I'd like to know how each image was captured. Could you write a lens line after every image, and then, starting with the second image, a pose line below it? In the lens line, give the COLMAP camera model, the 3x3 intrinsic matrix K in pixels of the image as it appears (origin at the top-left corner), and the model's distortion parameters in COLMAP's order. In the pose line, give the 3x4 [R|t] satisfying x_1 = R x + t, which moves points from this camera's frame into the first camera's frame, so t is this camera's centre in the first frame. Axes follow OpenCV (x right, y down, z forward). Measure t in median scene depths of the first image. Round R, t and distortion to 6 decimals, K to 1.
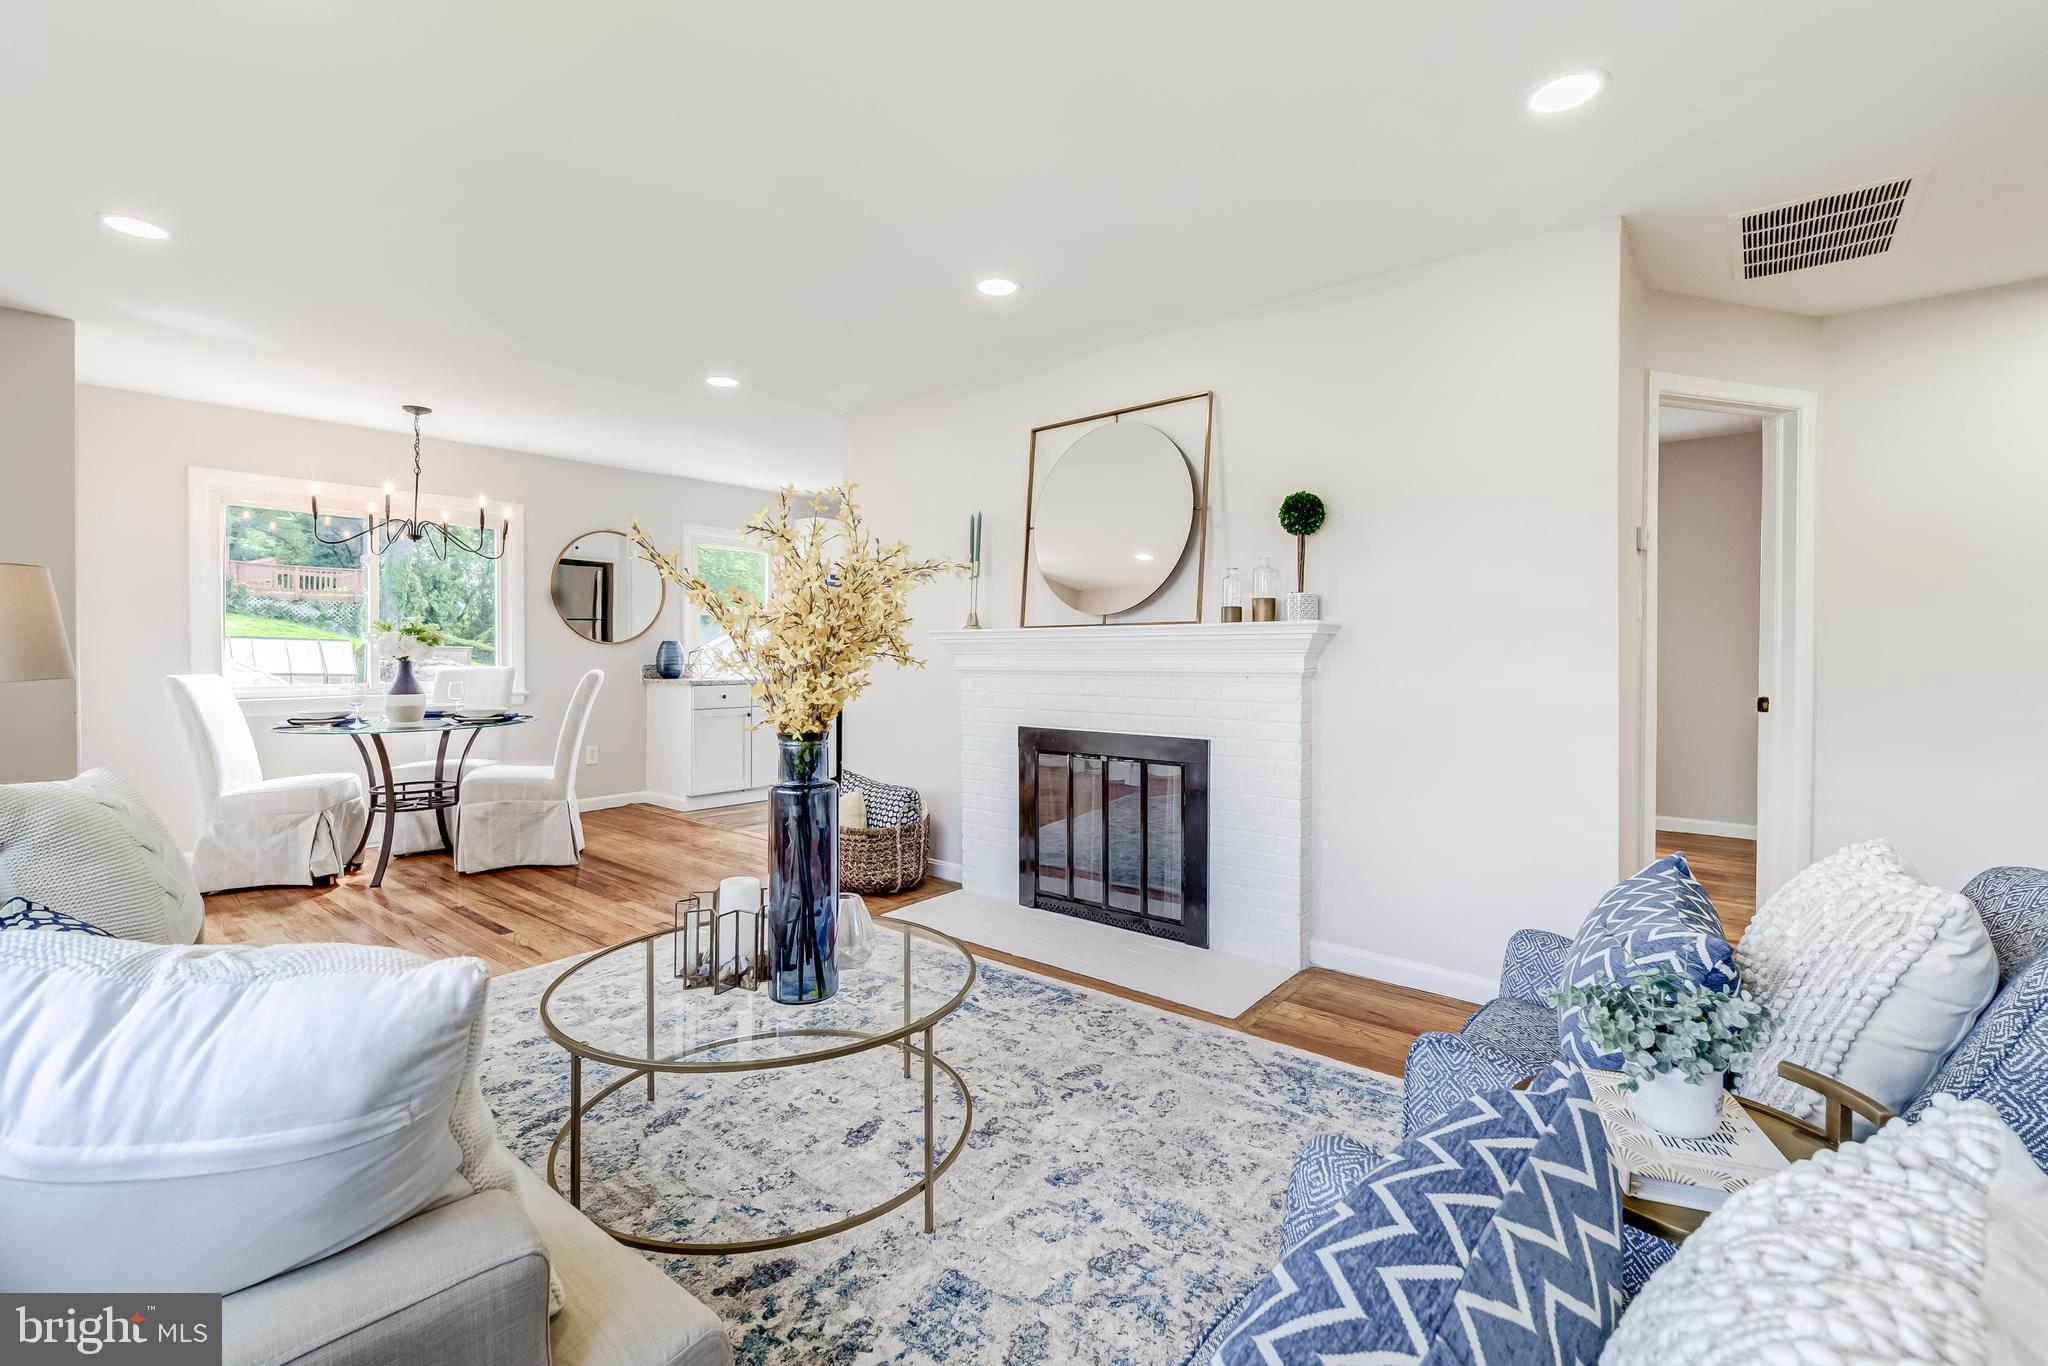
lens RADIAL K [[878.6, 0, 1016.6], [0, 878.6, 654.8], [0, 0, 1]] dist [0.000225, 0.000169]
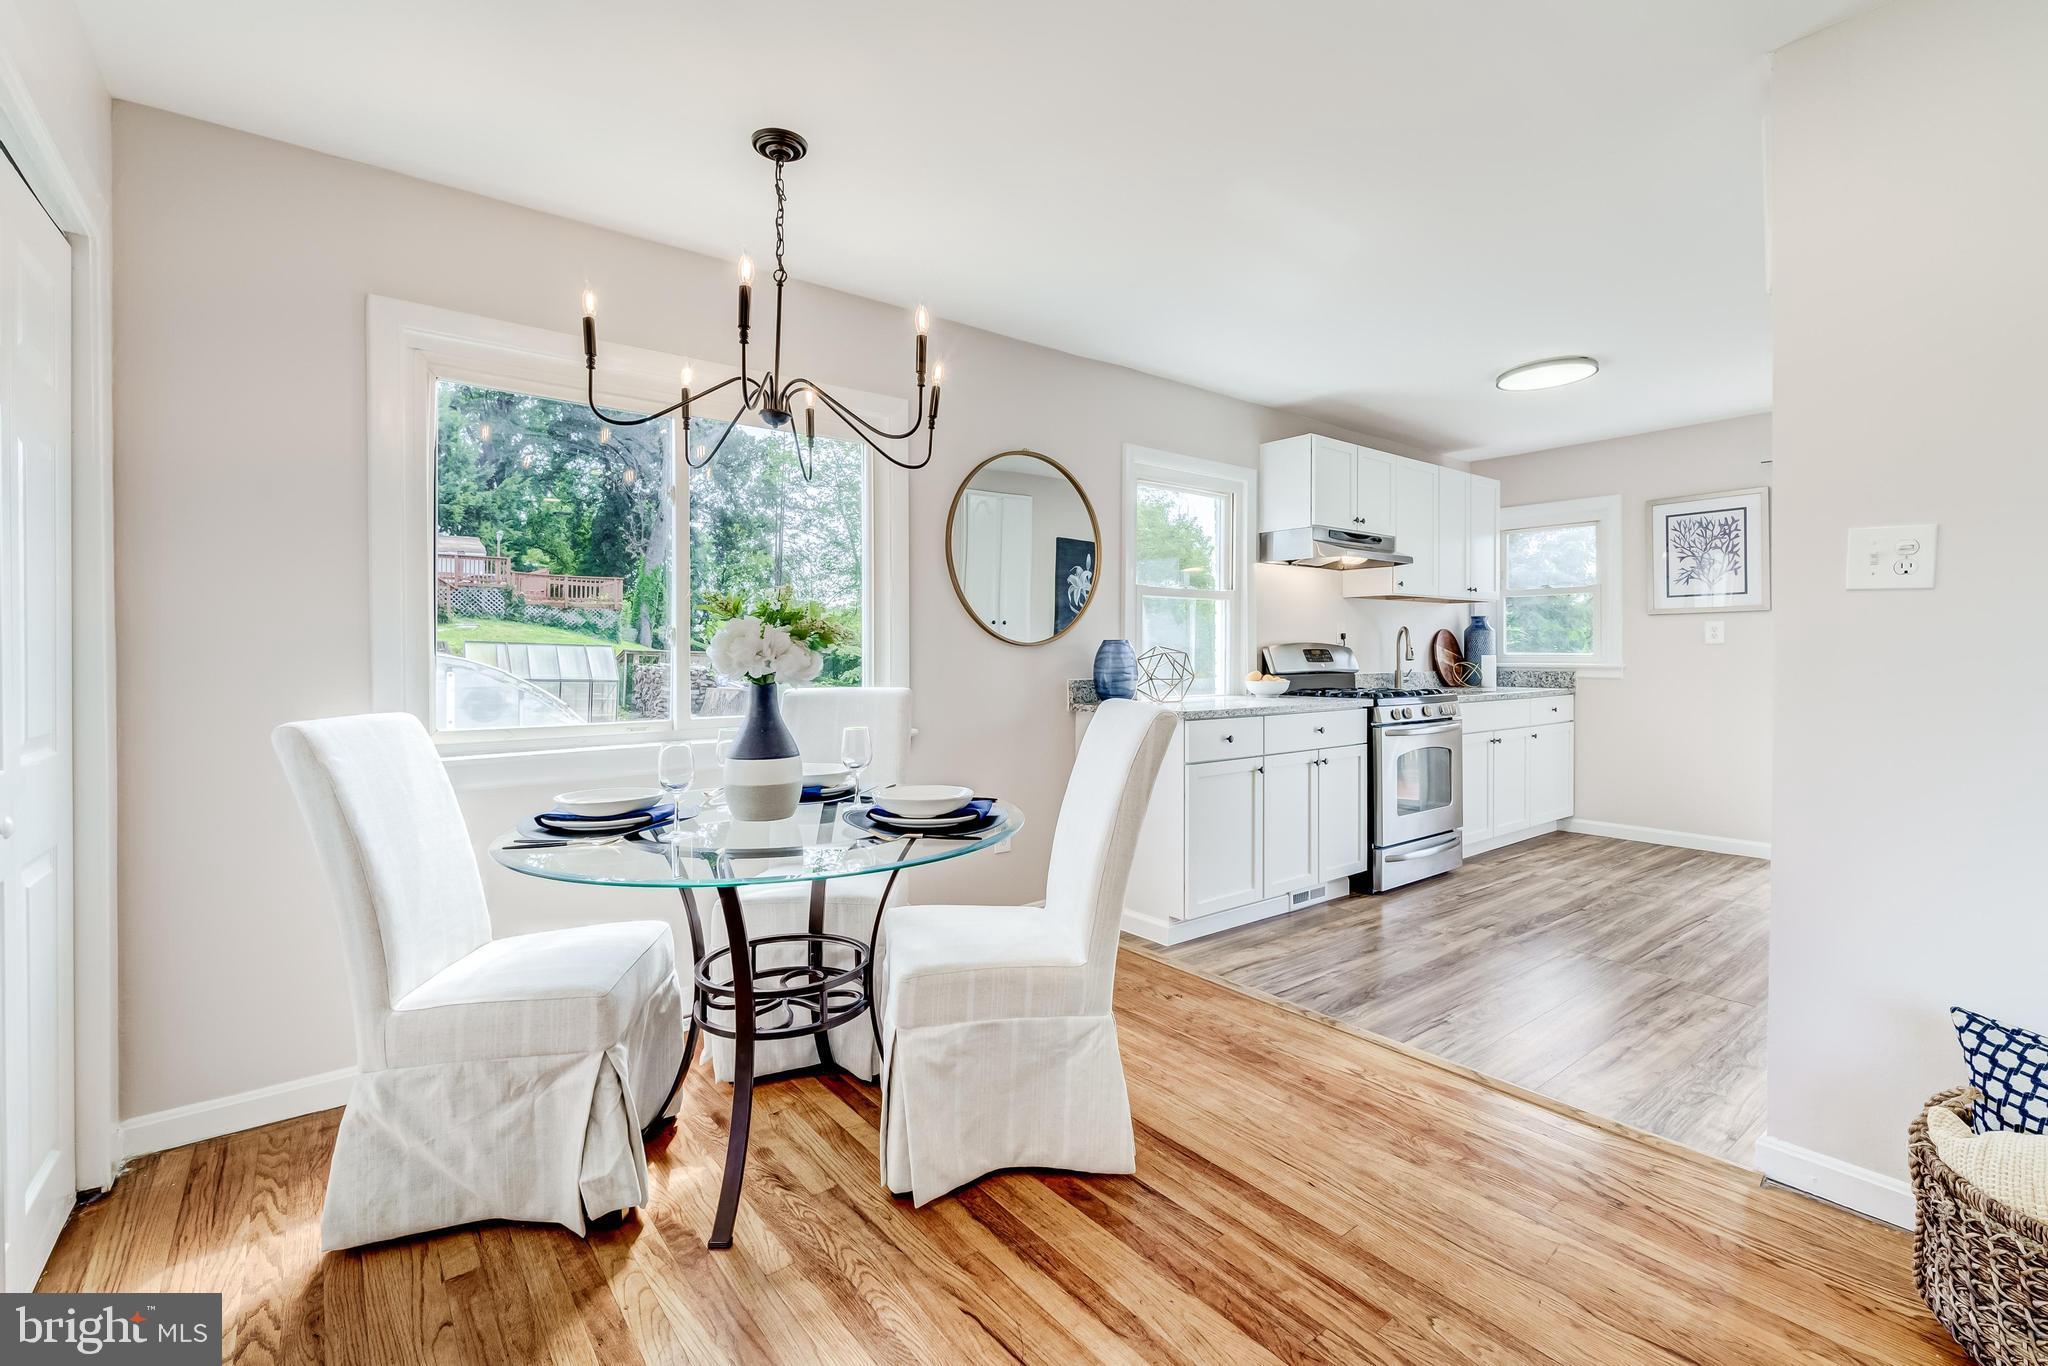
lens RADIAL K [[878.6, 0, 1025.2], [0, 878.6, 651.7], [0, 0, 1]] dist [0.000225, 0.000169]
pose [[0.978926, -0.005476, -0.204144, -0.479753], [0.004178, 0.999968, -0.006789, -0.005826], [0.204174, 0.005793, 0.978917, 0.595277]]
